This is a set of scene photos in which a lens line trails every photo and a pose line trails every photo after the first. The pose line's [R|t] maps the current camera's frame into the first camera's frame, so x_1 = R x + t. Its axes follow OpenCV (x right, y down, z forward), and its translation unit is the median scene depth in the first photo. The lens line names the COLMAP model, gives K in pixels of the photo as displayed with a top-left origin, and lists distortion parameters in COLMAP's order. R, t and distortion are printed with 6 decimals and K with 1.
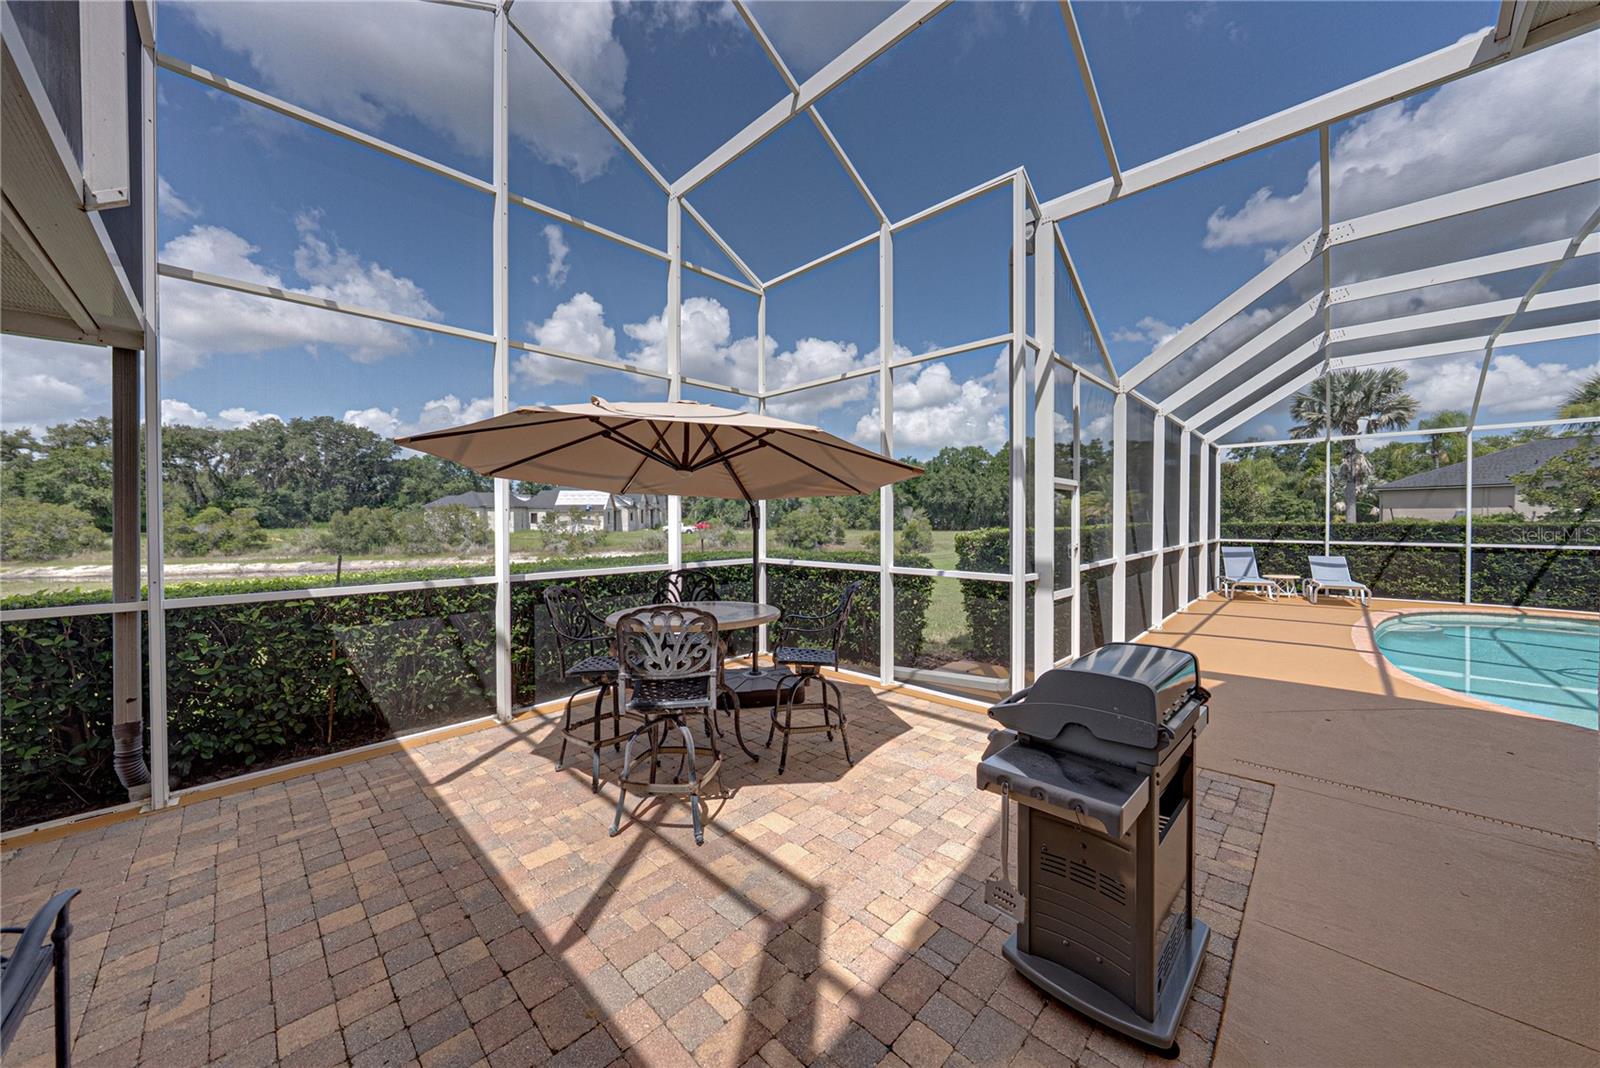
lens RADIAL K [[548.3, 0, 806.3], [0, 548.3, 524.7], [0, 0, 1]] dist [-0.008553, 0.001863]
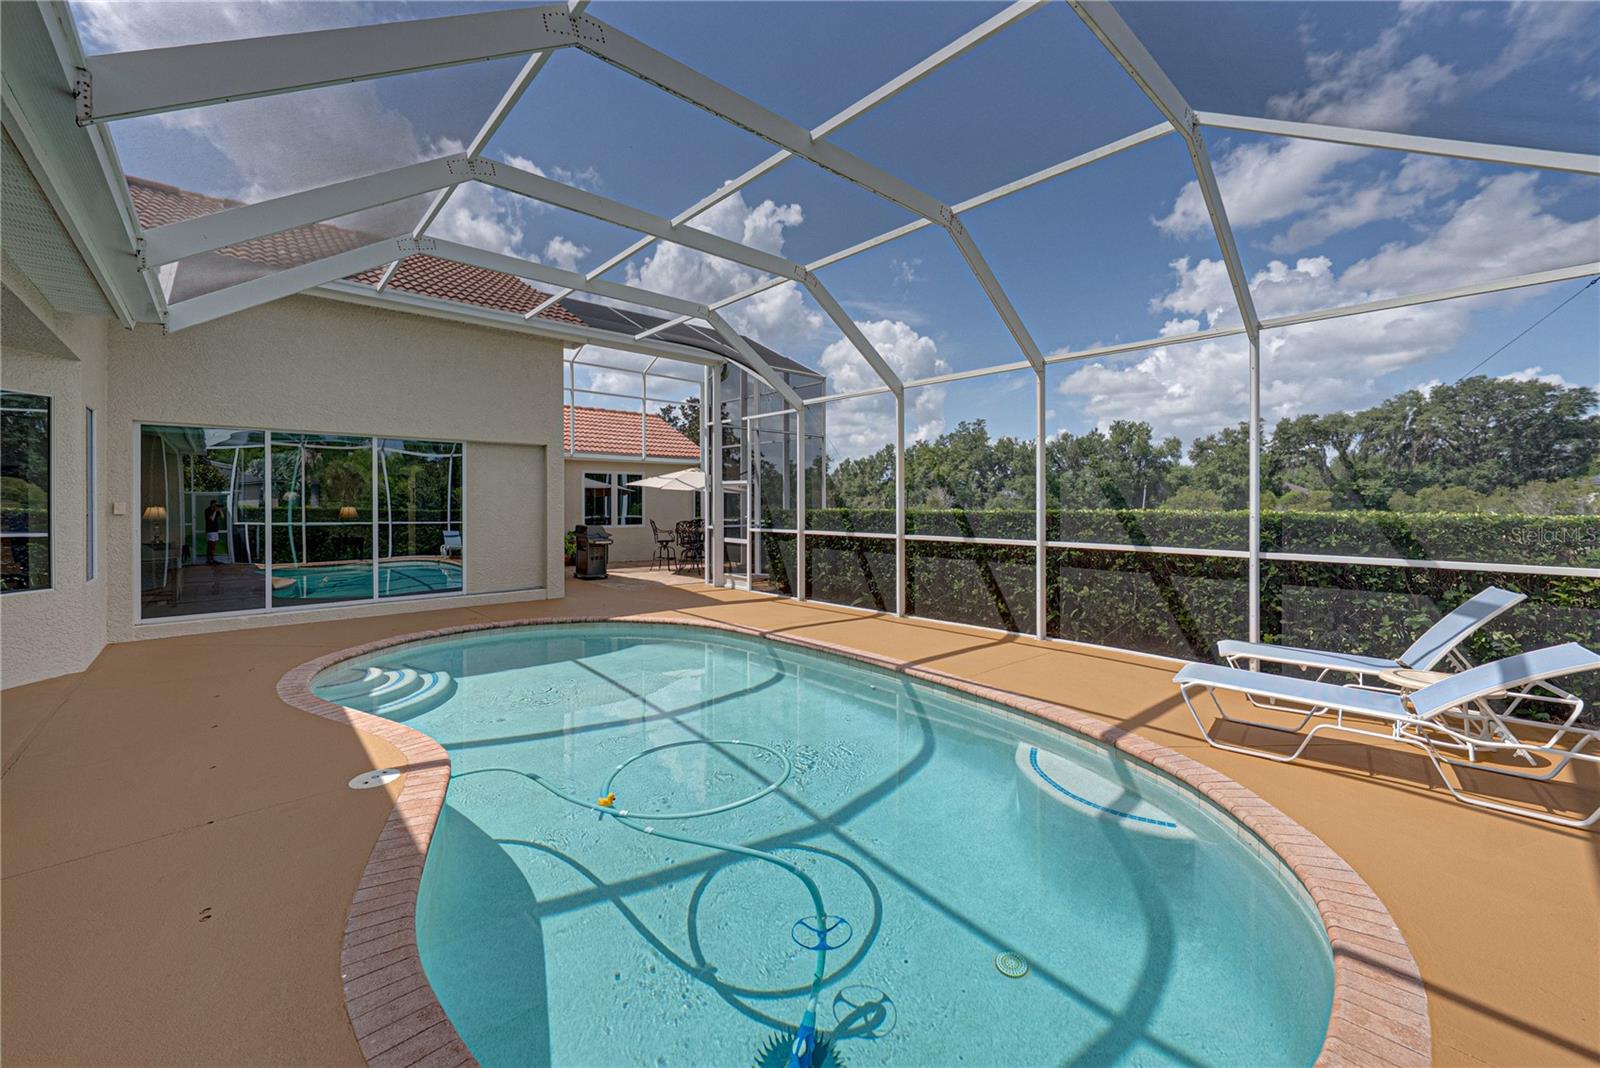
lens RADIAL K [[637.9, 0, 804.9], [0, 637.9, 502.0], [0, 0, 1]] dist [0.011547, -0.000526]
pose [[-0.069059, 0.002581, -0.997609, 1.234276], [-0.012638, 0.999914, 0.003462, -0.007914], [0.997532, 0.012847, -0.069021, 0.634268]]
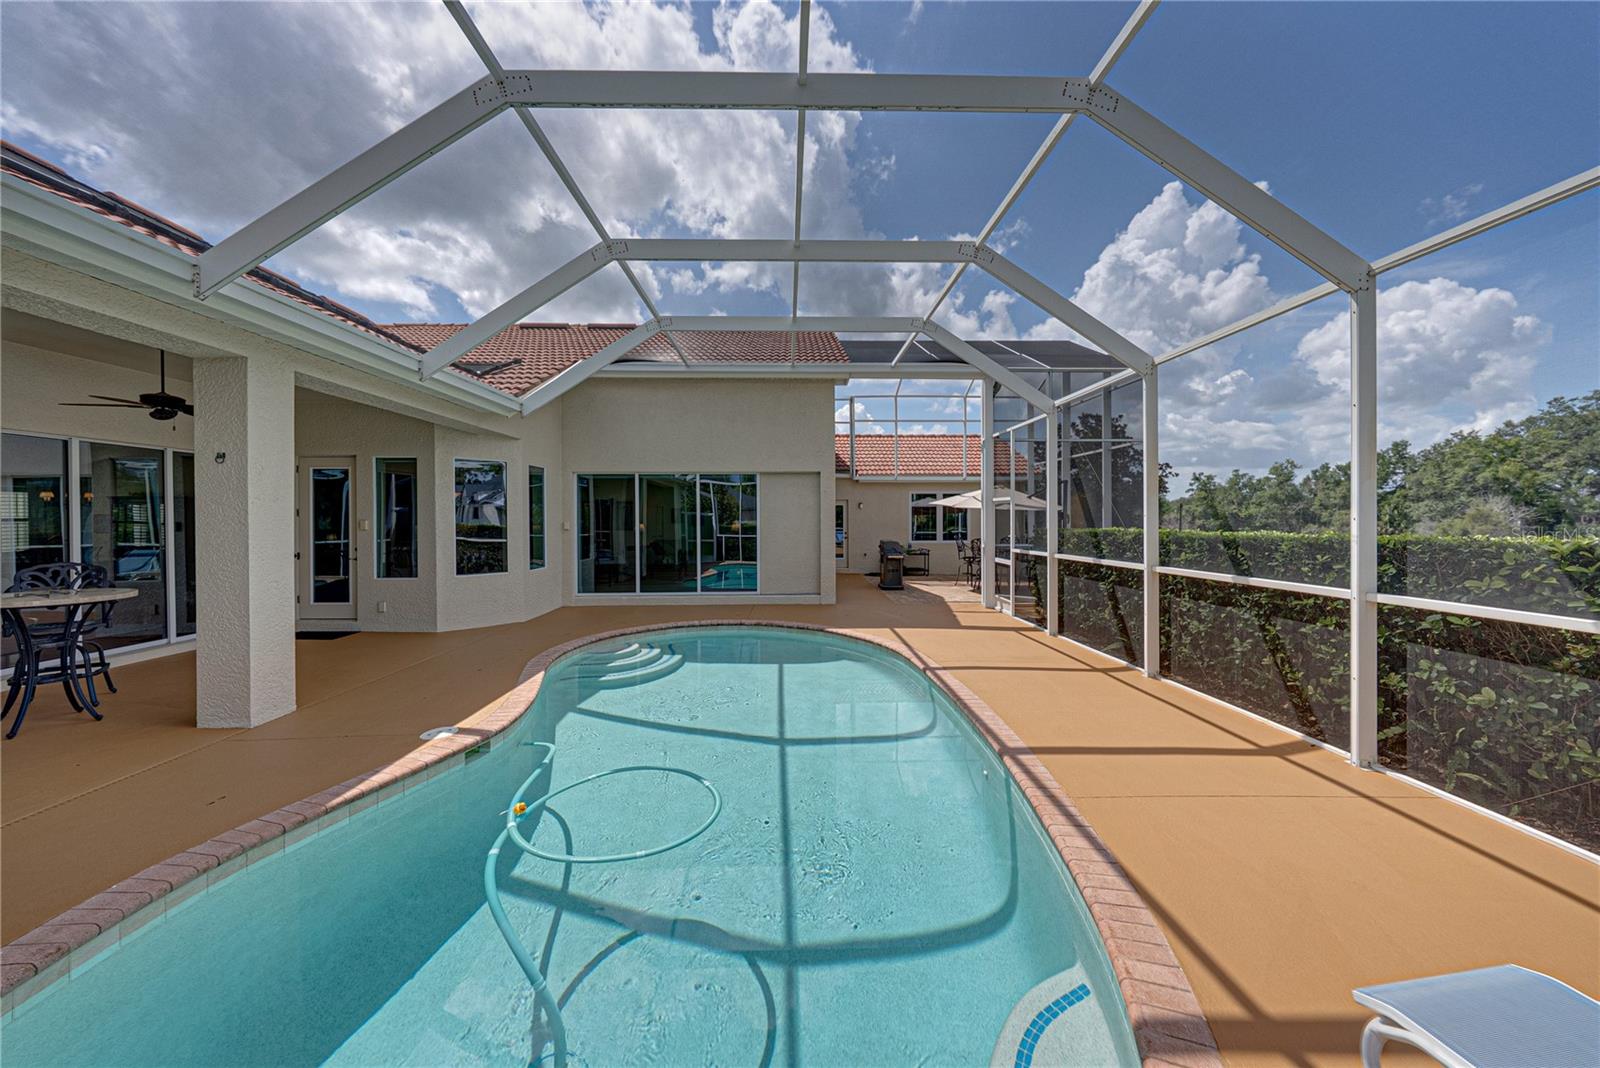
lens RADIAL K [[548.3, 0, 793.8], [0, 548.3, 532.5], [0, 0, 1]] dist [-0.008553, 0.001863]
pose [[-0.708622, 0.023966, -0.705181, 1.022361], [-0.002199, 0.999343, 0.036173, -0.014089], [0.705585, 0.027183, -0.708104, 0.818116]]
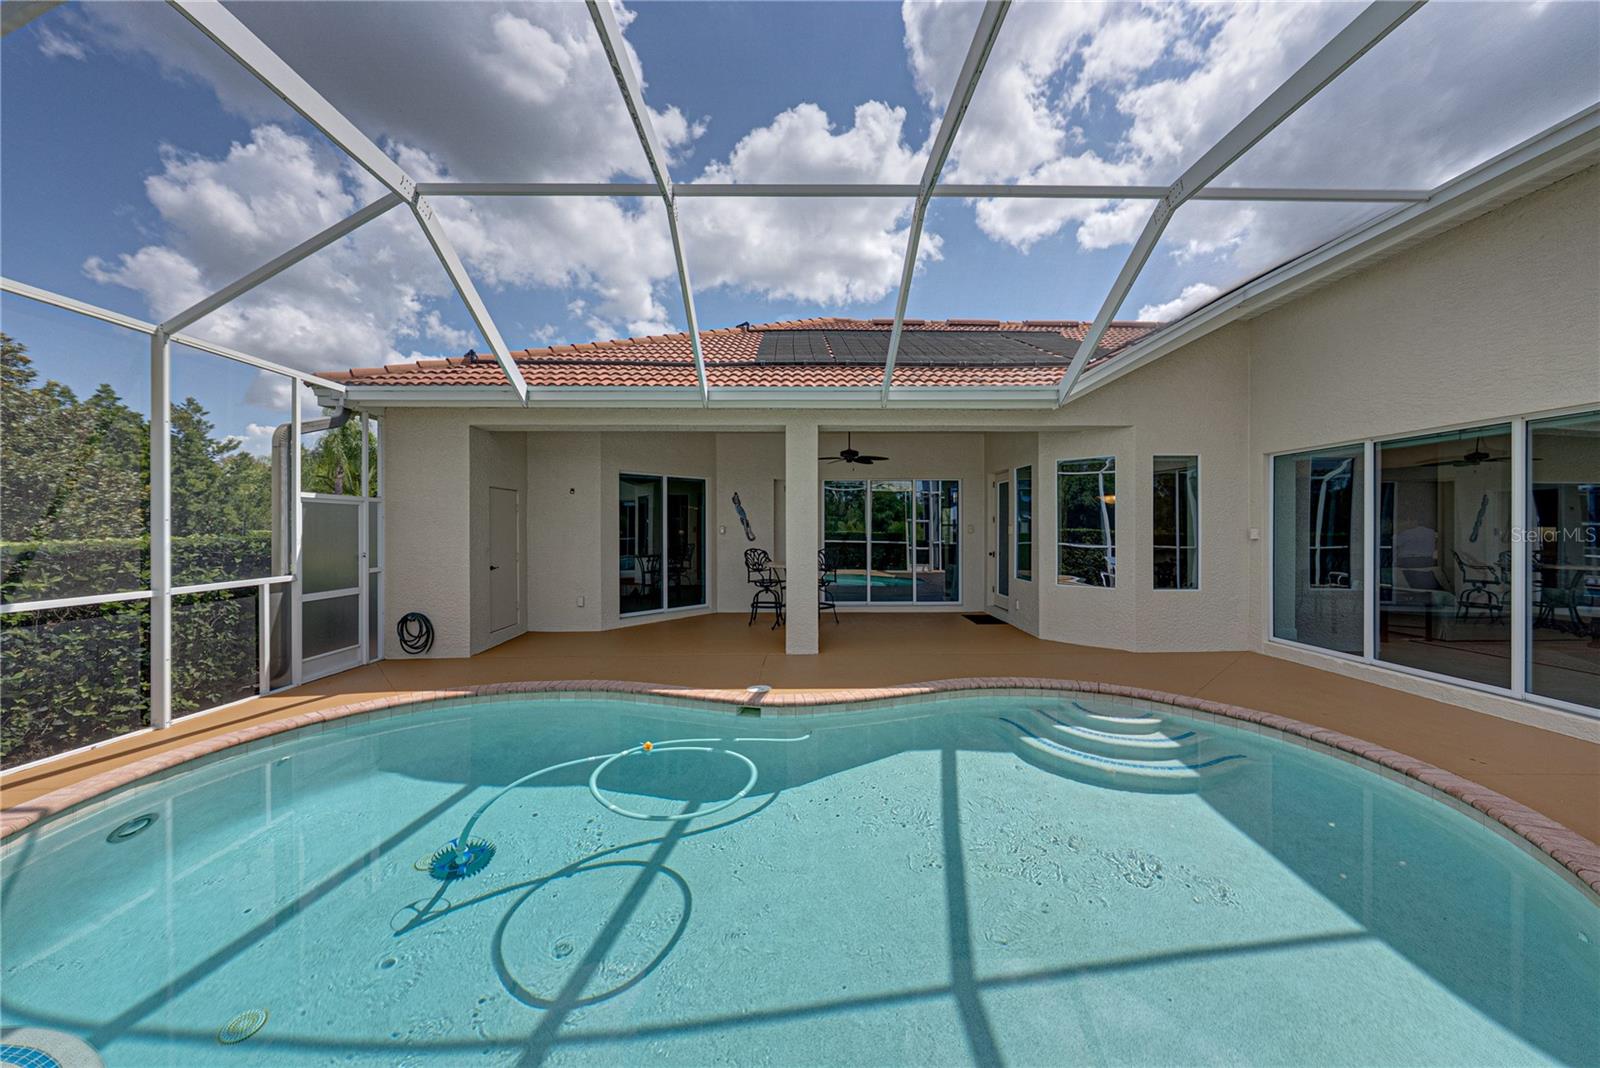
lens RADIAL K [[548.3, 0, 815.1], [0, 548.3, 524.9], [0, 0, 1]] dist [-0.008553, 0.001863]
pose [[-0.710595, 0.005034, 0.703583, 0.575591], [0.011825, 0.999919, 0.004789, -0.010851], [-0.703502, 0.011723, -0.710597, 0.703685]]
